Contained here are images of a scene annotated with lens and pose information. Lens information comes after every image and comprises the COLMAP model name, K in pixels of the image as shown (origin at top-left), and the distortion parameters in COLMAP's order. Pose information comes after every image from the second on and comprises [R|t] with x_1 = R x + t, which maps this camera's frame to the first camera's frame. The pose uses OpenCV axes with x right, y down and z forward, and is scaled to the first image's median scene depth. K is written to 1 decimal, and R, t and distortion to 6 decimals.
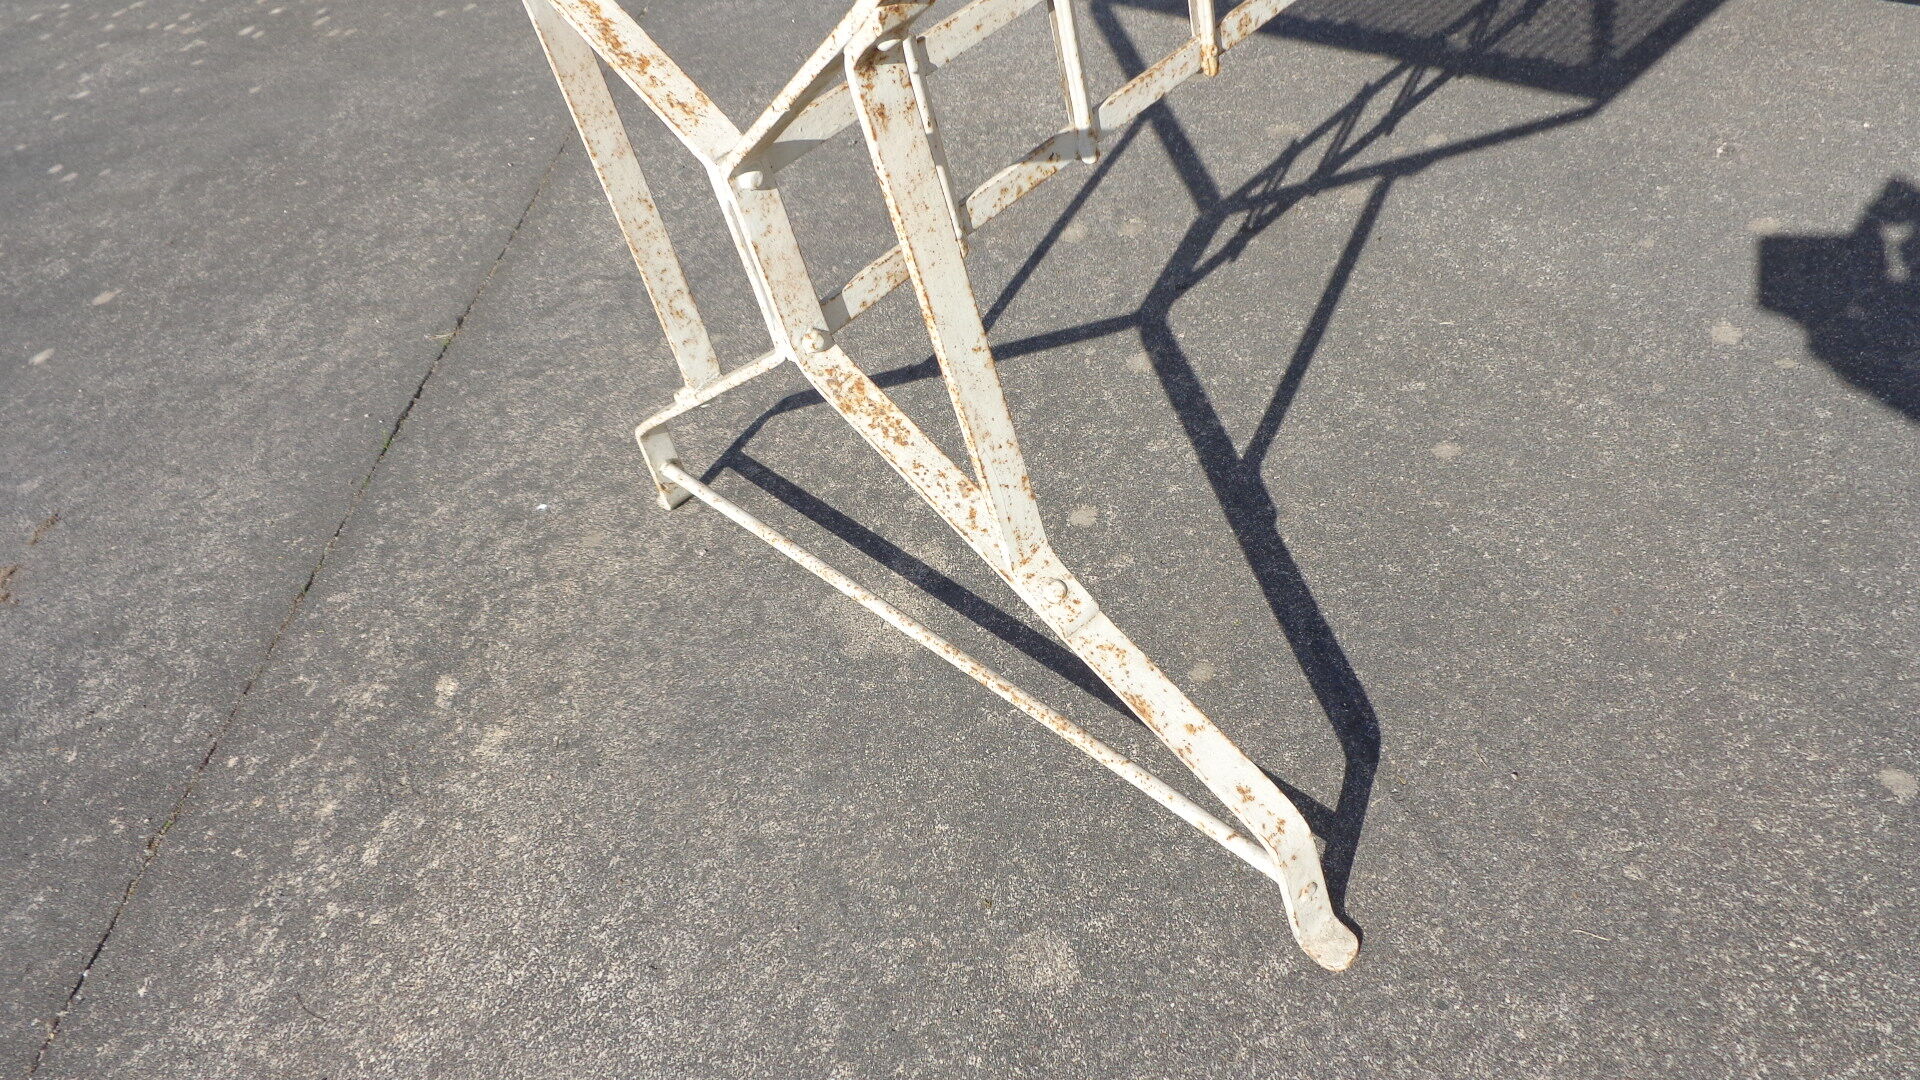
lens RADIAL K [[1424.2, 0, 963.0], [0, 1424.2, 540.3], [0, 0, 1]] dist [-0.011896, -0.003725]
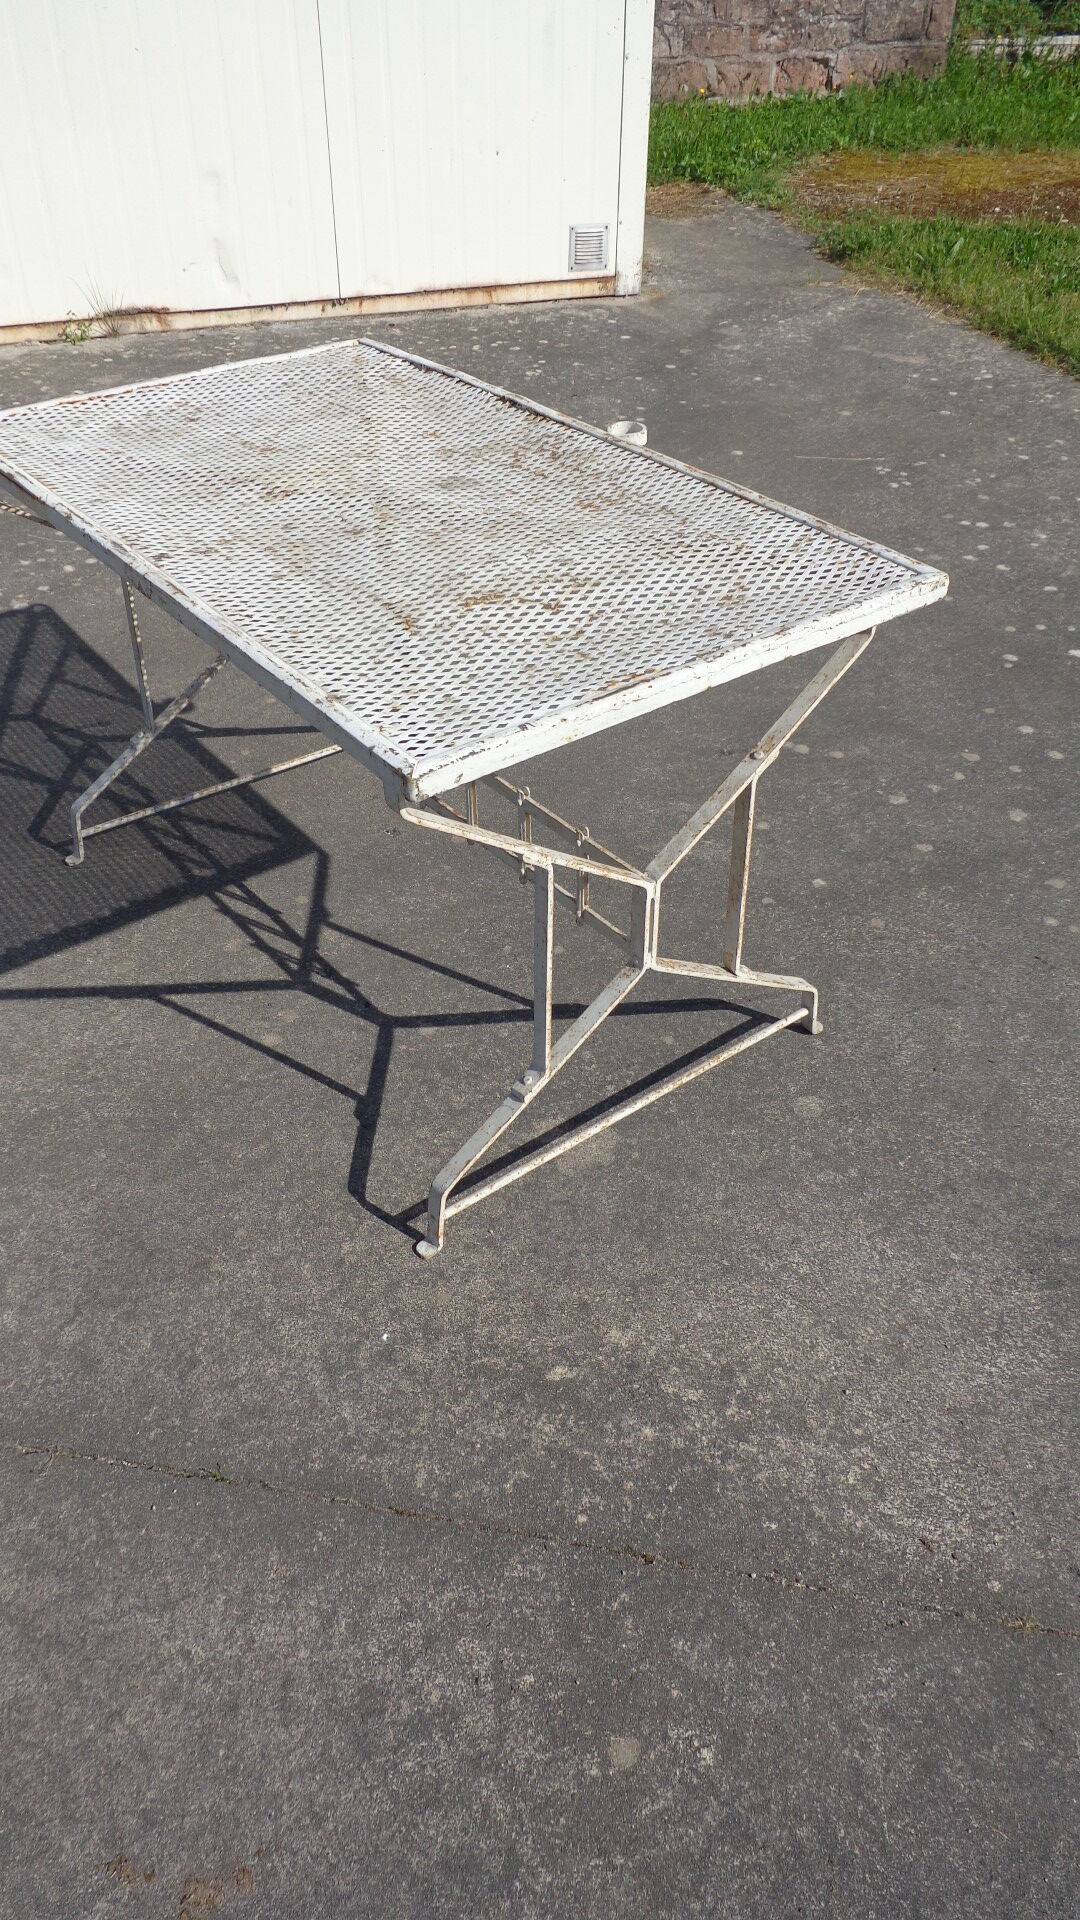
lens RADIAL K [[1424.2, 0, 550.7], [0, 1424.2, 961.6], [0, 0, 1]] dist [-0.011896, -0.003725]
pose [[0.089157, -0.411085, 0.907227, -1.336193], [0.667426, 0.700763, 0.251941, -0.496468], [-0.739320, 0.583044, 0.336847, 0.246055]]
